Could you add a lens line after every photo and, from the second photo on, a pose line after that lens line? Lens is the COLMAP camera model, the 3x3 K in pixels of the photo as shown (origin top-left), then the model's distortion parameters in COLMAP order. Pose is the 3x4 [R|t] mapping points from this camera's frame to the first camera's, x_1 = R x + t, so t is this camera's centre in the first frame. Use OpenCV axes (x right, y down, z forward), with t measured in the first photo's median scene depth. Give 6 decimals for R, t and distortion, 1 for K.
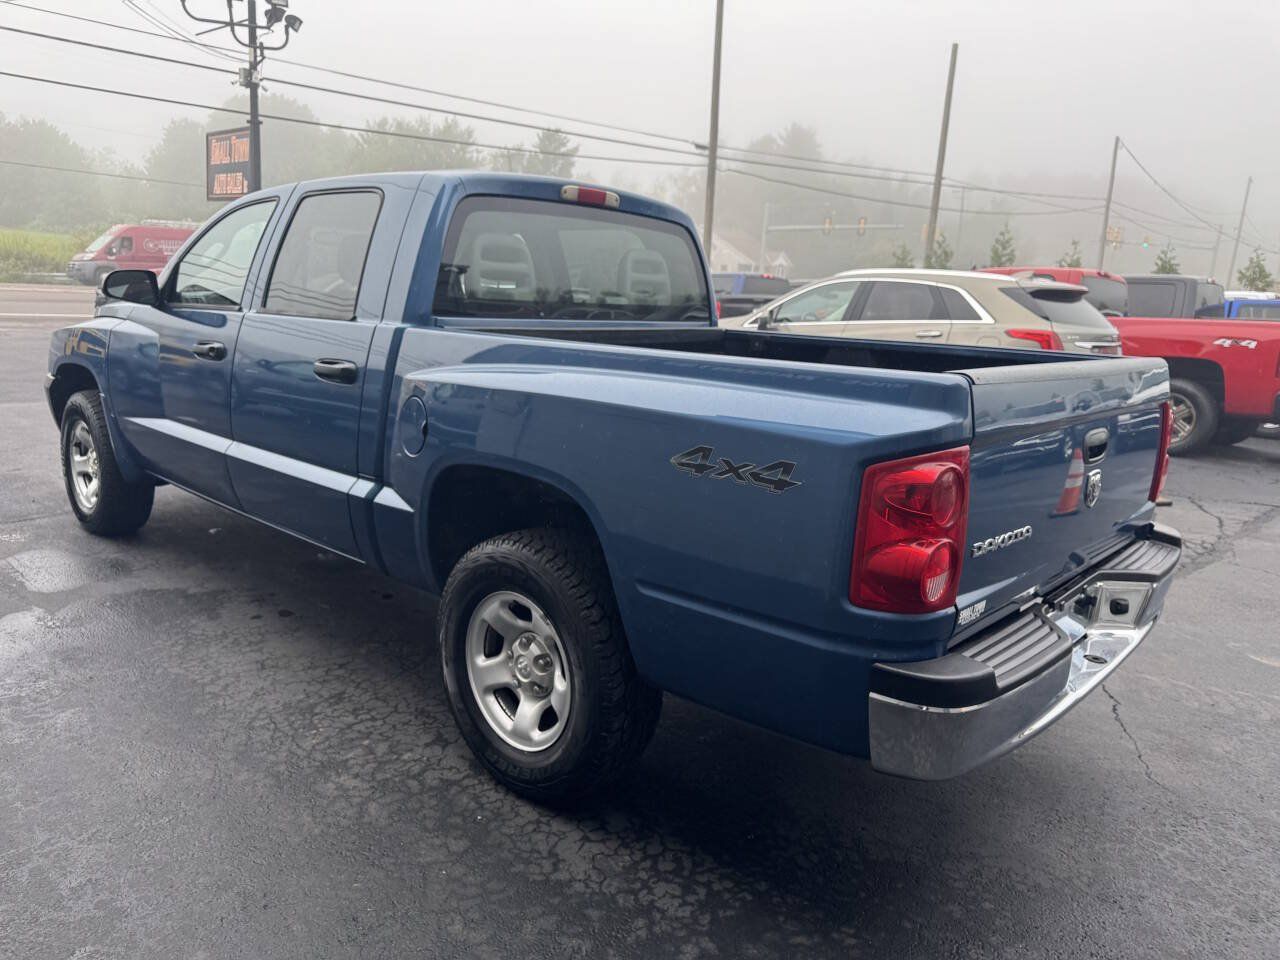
lens RADIAL K [[913.5, 0, 641.4], [0, 913.5, 479.5], [0, 0, 1]] dist [0.014581, -0.017423]
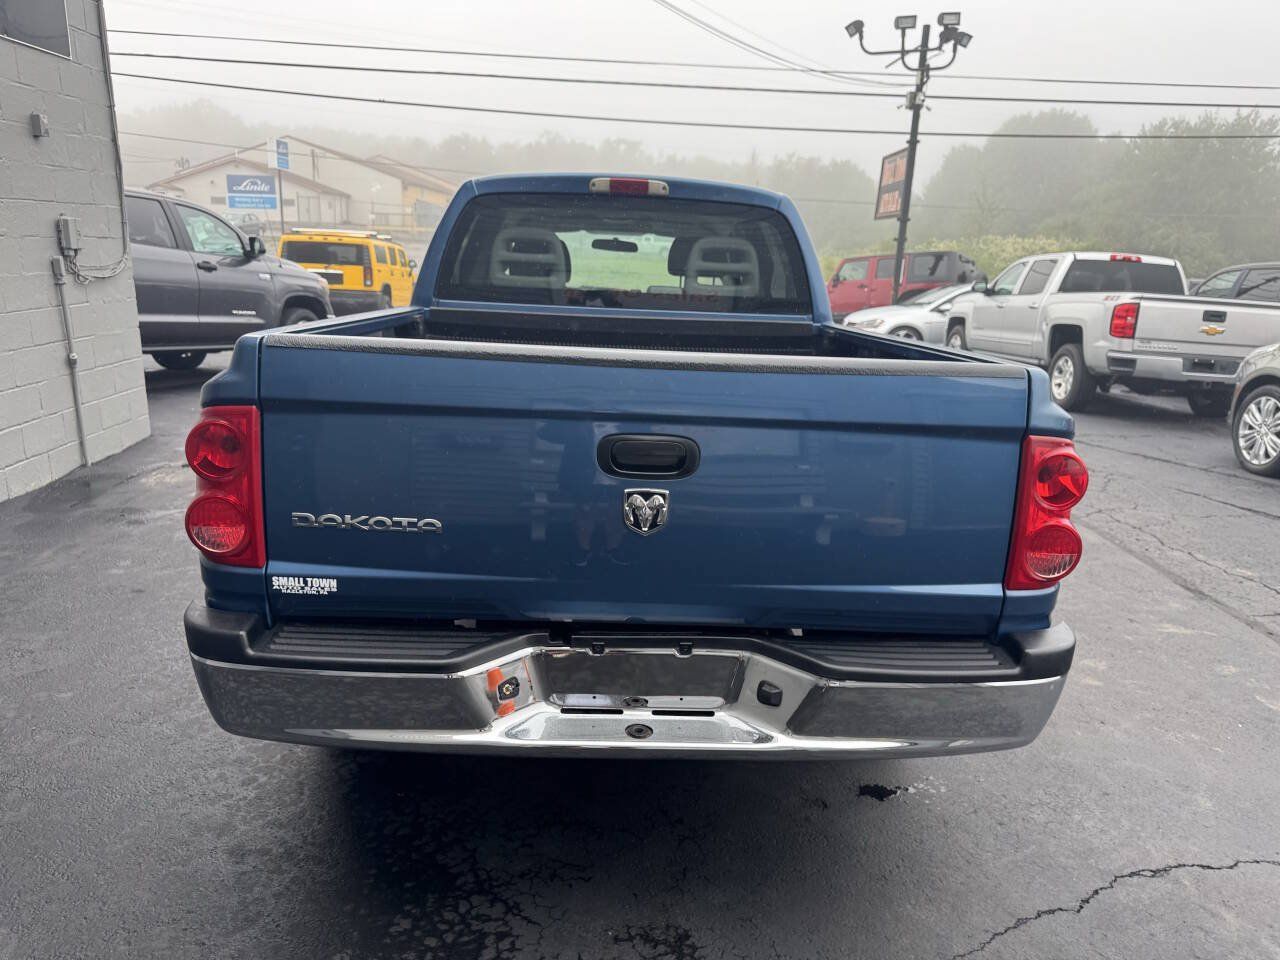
lens RADIAL K [[913.5, 0, 632.4], [0, 913.5, 478.4], [0, 0, 1]] dist [0.014581, -0.017423]
pose [[0.707313, 0.140229, -0.692853, 0.131759], [-0.153795, 0.987176, 0.042794, -0.006282], [0.689968, 0.076288, 0.719808, 0.055878]]
